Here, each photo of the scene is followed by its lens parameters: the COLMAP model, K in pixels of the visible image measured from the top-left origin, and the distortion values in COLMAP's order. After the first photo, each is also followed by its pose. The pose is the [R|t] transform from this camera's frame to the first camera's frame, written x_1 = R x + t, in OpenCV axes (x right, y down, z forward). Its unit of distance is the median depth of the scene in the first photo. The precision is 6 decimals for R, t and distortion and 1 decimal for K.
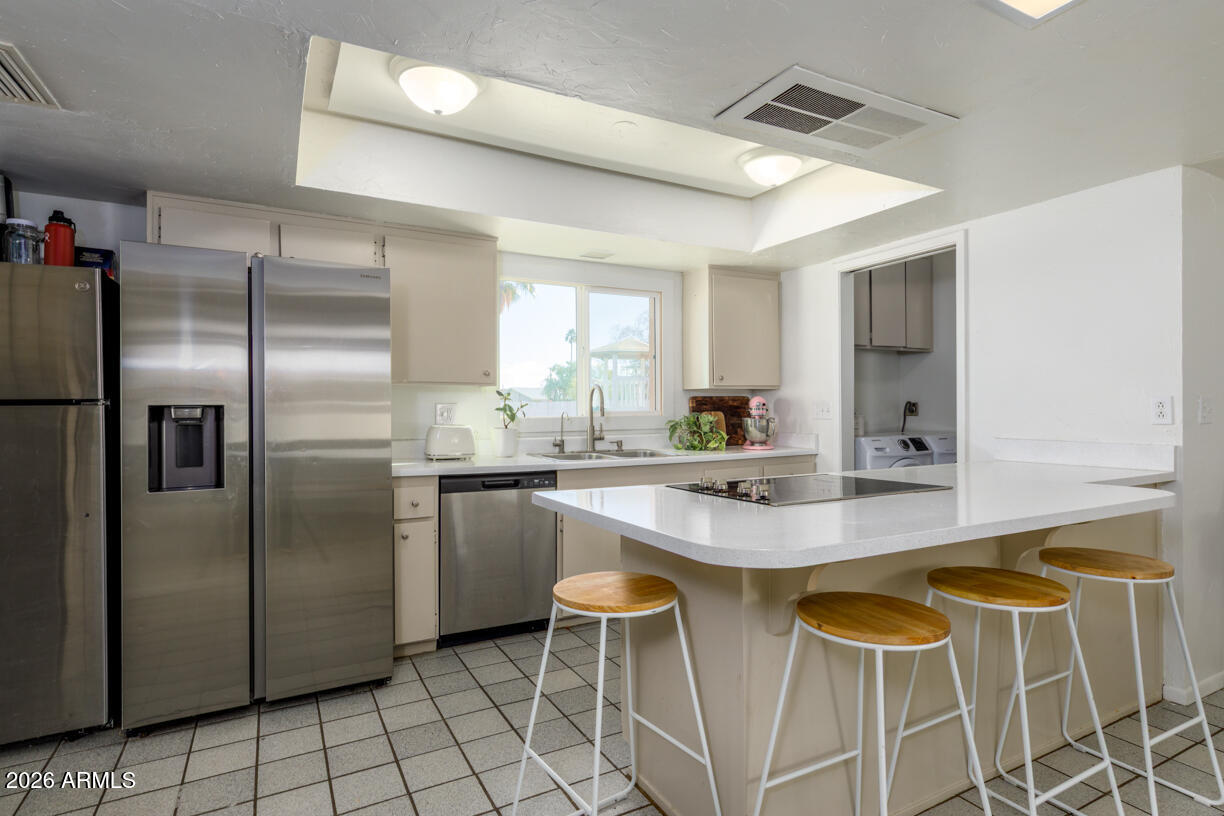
lens RADIAL K [[621.3, 0, 610.5], [0, 621.3, 408.0], [0, 0, 1]] dist [0.000900, 0.000002]
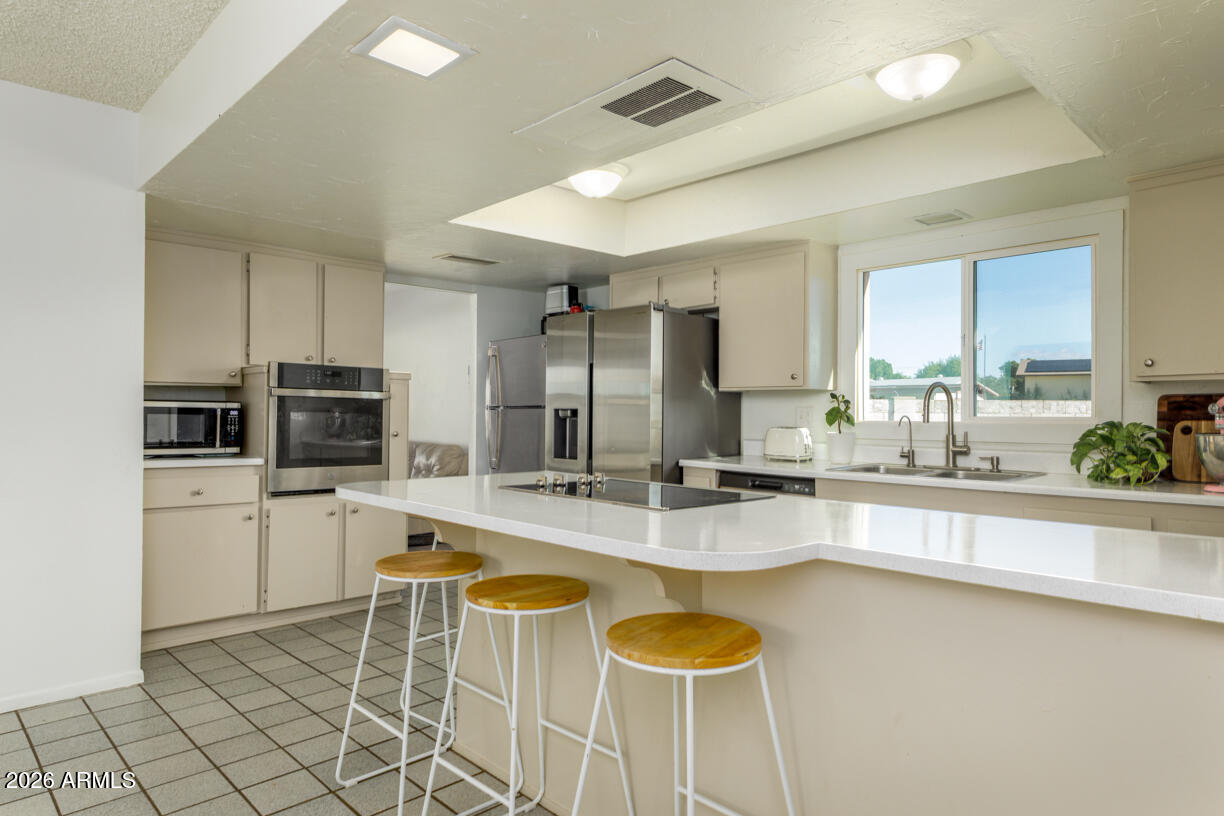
lens RADIAL K [[746.4, 0, 610.9], [0, 746.4, 406.8], [0, 0, 1]] dist [0.002409, 0.000183]
pose [[0.261051, 0.000322, -0.965325, 0.780538], [-0.006899, 0.999975, -0.001532, -0.002932], [0.965300, 0.007060, 0.261047, 0.347604]]
